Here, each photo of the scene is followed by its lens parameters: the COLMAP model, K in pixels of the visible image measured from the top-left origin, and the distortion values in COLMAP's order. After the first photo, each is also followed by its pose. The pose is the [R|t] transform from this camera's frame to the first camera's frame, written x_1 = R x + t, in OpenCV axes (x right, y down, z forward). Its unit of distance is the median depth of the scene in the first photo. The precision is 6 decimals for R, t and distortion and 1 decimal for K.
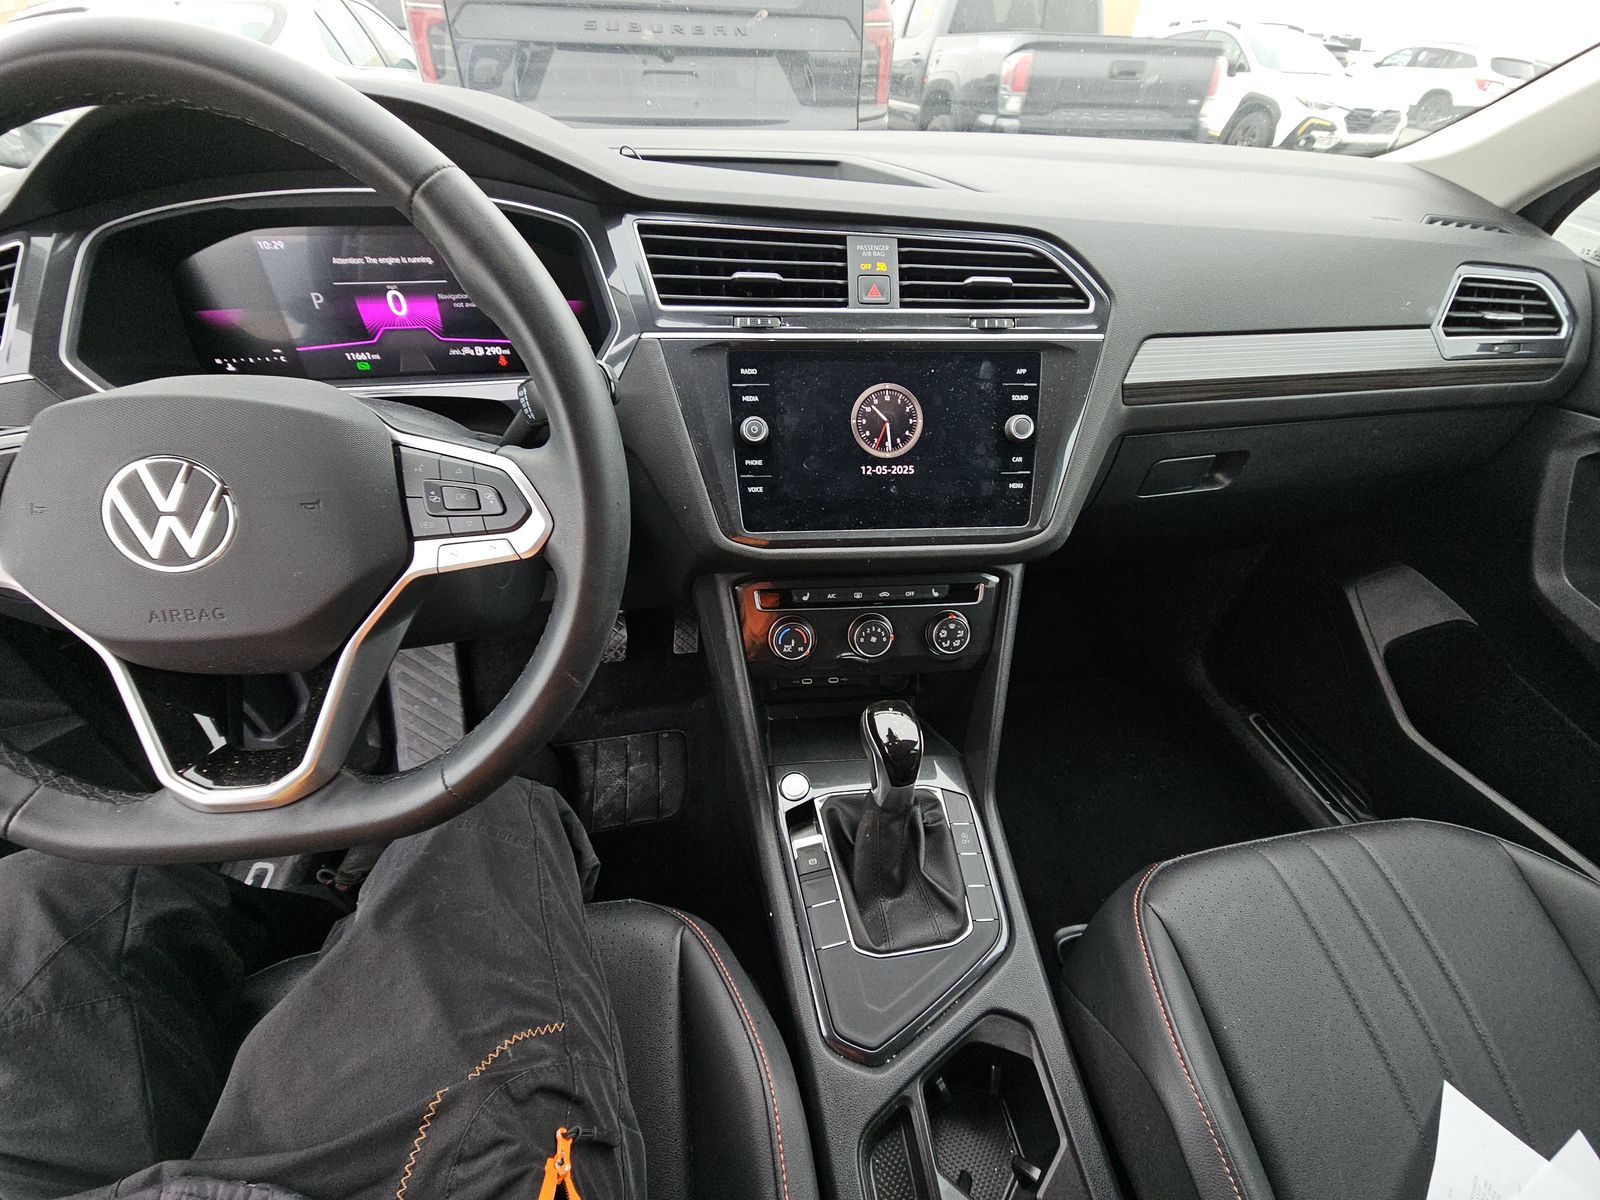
lens RADIAL K [[637.7, 0, 792.3], [0, 637.7, 591.4], [0, 0, 1]] dist [0.005347, -0.004521]
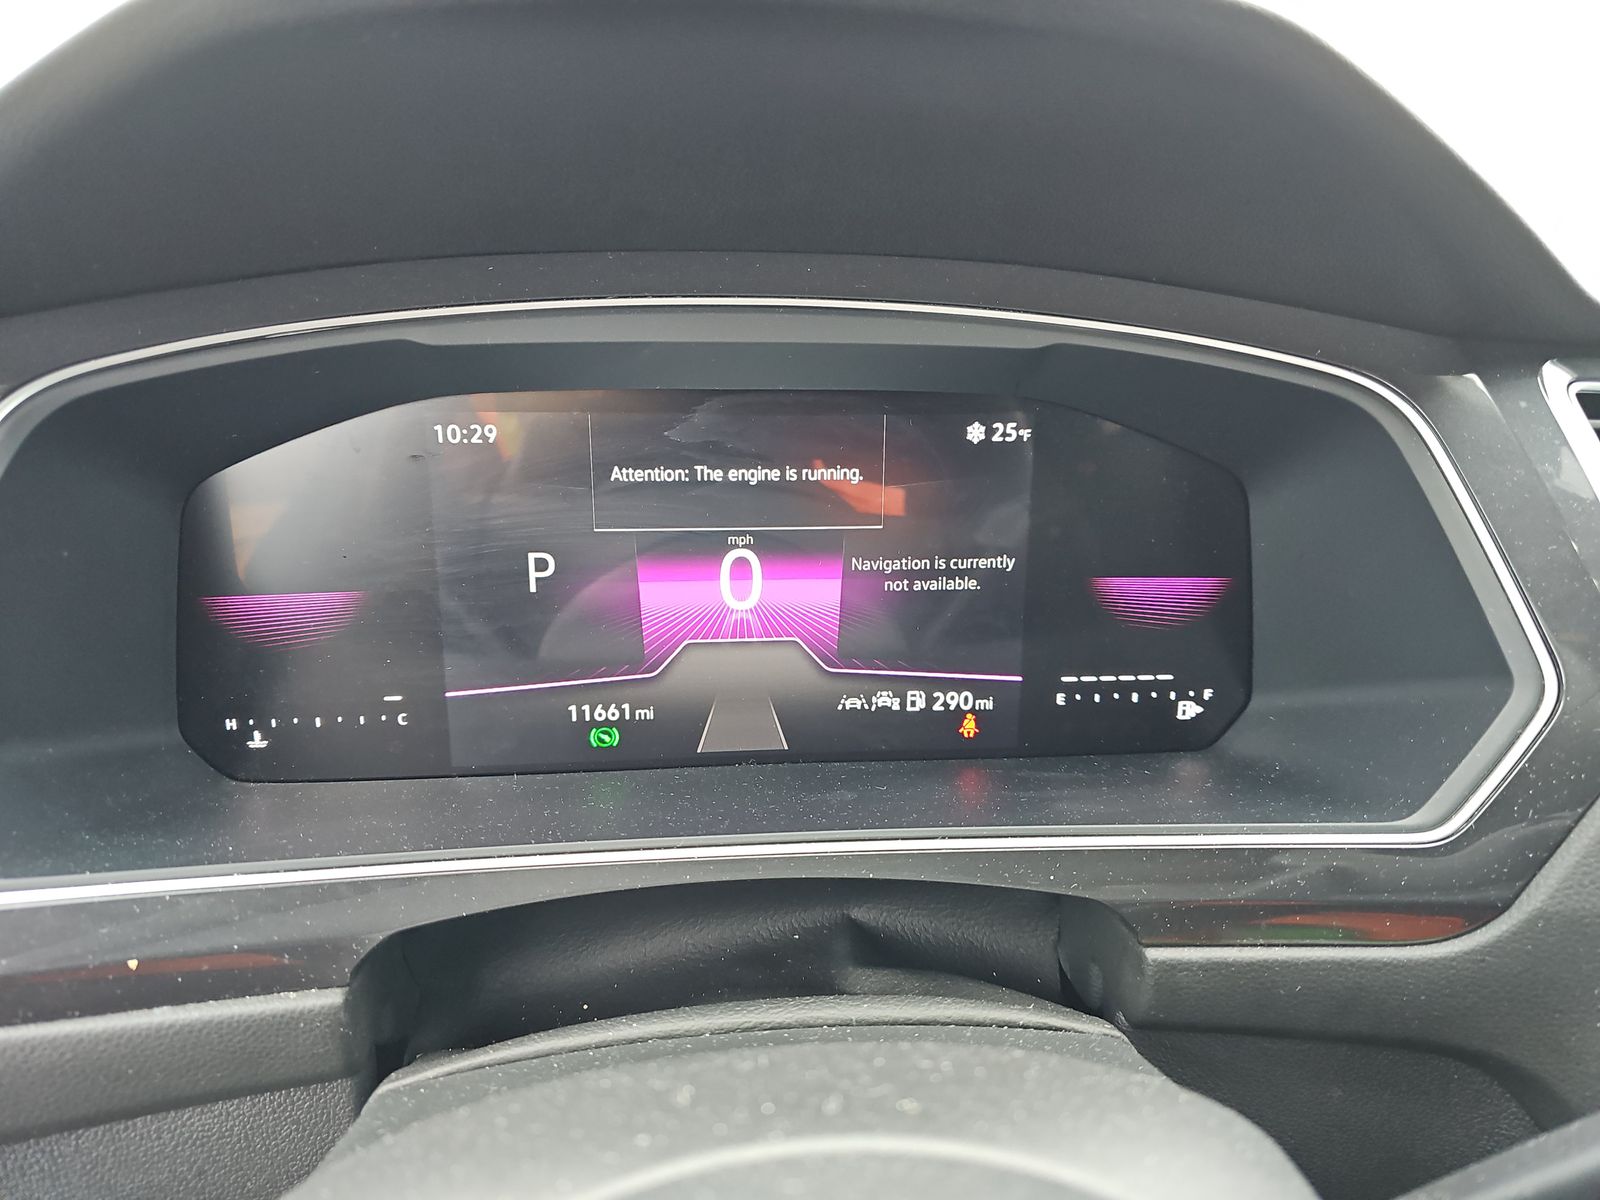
lens RADIAL K [[1053.3, 0, 800.1], [0, 1053.3, 590.3], [0, 0, 1]] dist [0.042026, -0.000646]
pose [[0.996267, 0.022629, -0.083304, -0.551480], [-0.048934, 0.943047, -0.329040, -0.258401], [0.071113, 0.331888, 0.940634, 0.456646]]
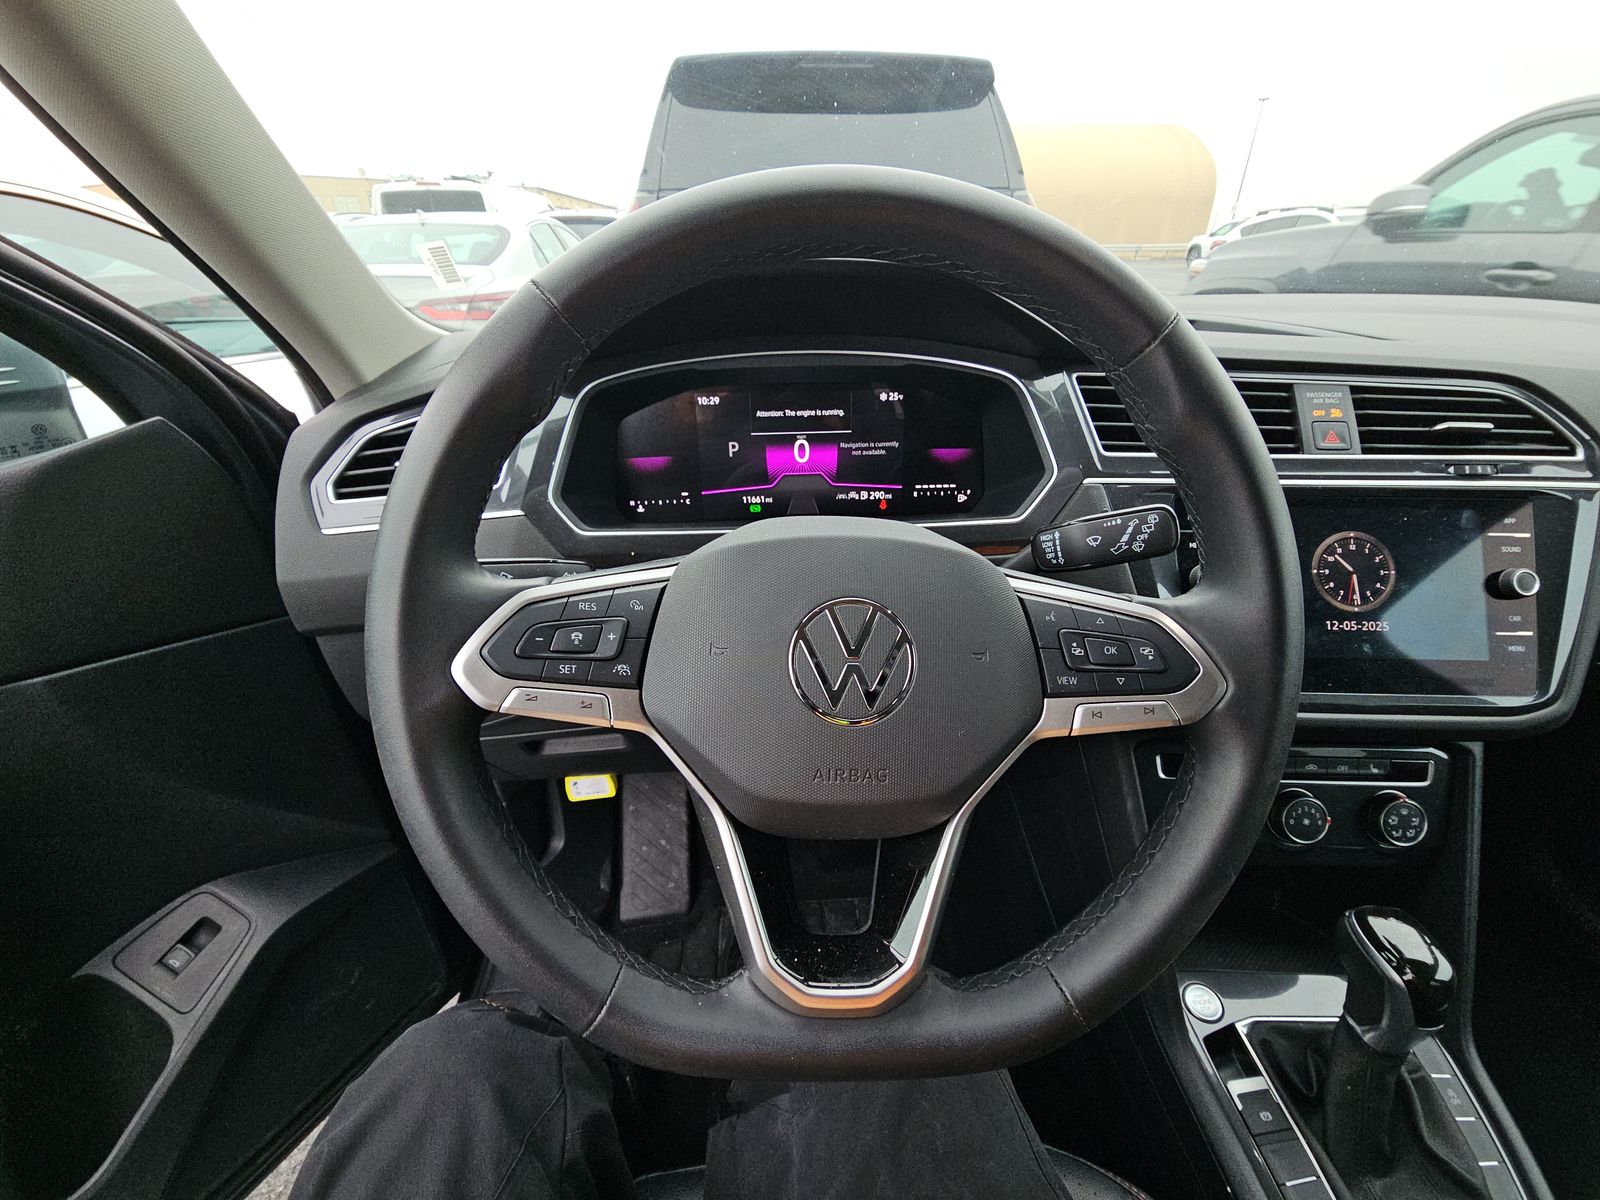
lens RADIAL K [[637.7, 0, 802.4], [0, 637.7, 596.0], [0, 0, 1]] dist [0.005347, -0.004521]
pose [[0.991457, 0.026608, -0.127691, -0.493507], [-0.052544, 0.977500, -0.204288, -0.010519], [0.119382, 0.209252, 0.970547, 0.045562]]
